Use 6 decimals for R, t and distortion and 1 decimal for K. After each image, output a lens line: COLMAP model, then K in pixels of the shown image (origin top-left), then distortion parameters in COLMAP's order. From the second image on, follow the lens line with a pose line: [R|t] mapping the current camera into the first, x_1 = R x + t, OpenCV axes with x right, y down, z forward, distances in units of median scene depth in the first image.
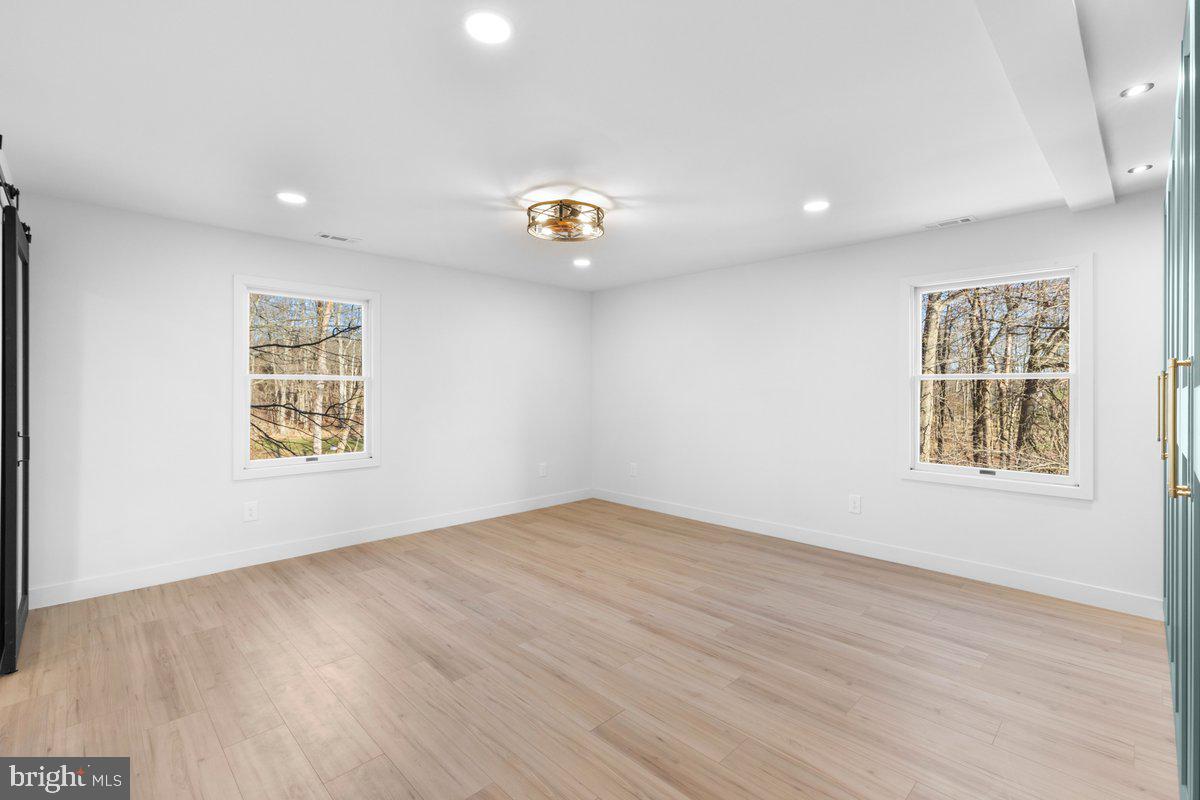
lens RADIAL K [[538.2, 0, 600.0], [0, 538.2, 400.0], [0, 0, 1]] dist [-0.000335, -0.000040]
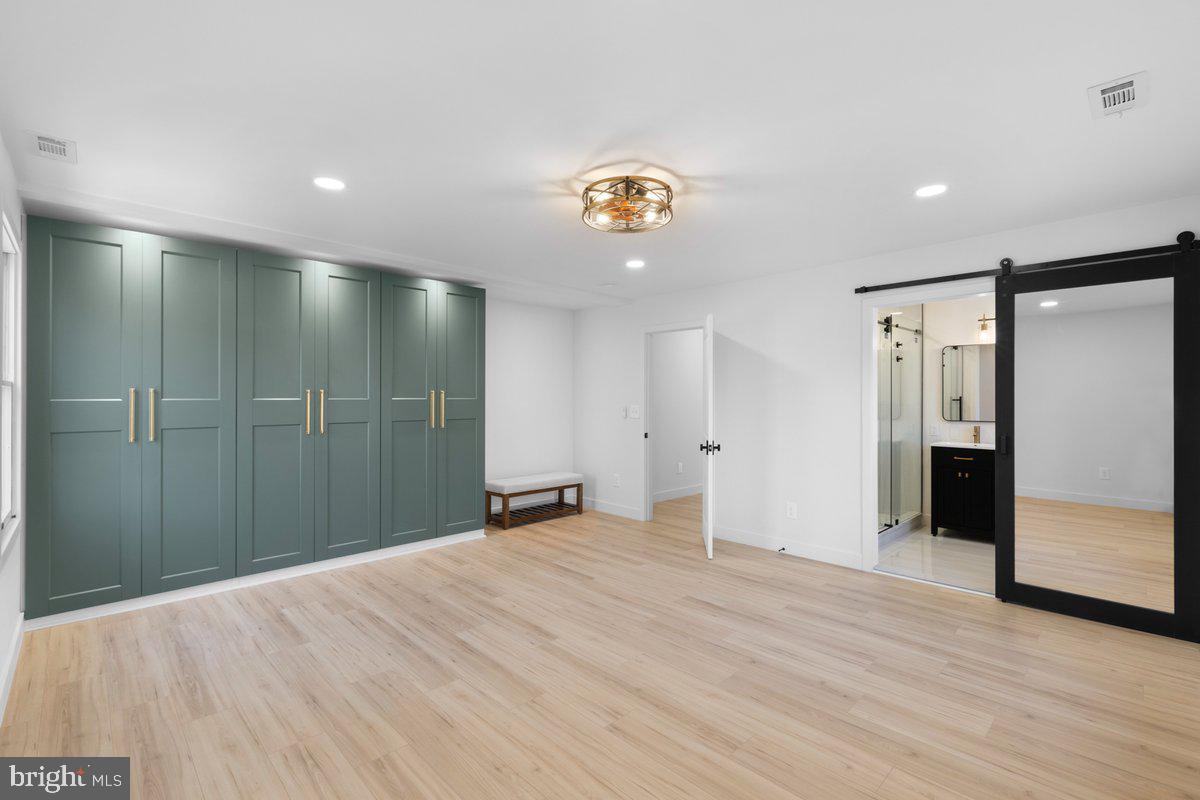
lens RADIAL K [[538.2, 0, 600.0], [0, 538.2, 400.0], [0, 0, 1]] dist [-0.000335, -0.000040]
pose [[-0.999971, -0.001301, 0.007497, -0.029028], [-0.001074, 0.999541, 0.030274, -0.050146], [-0.007533, 0.030265, -0.999514, 1.848660]]
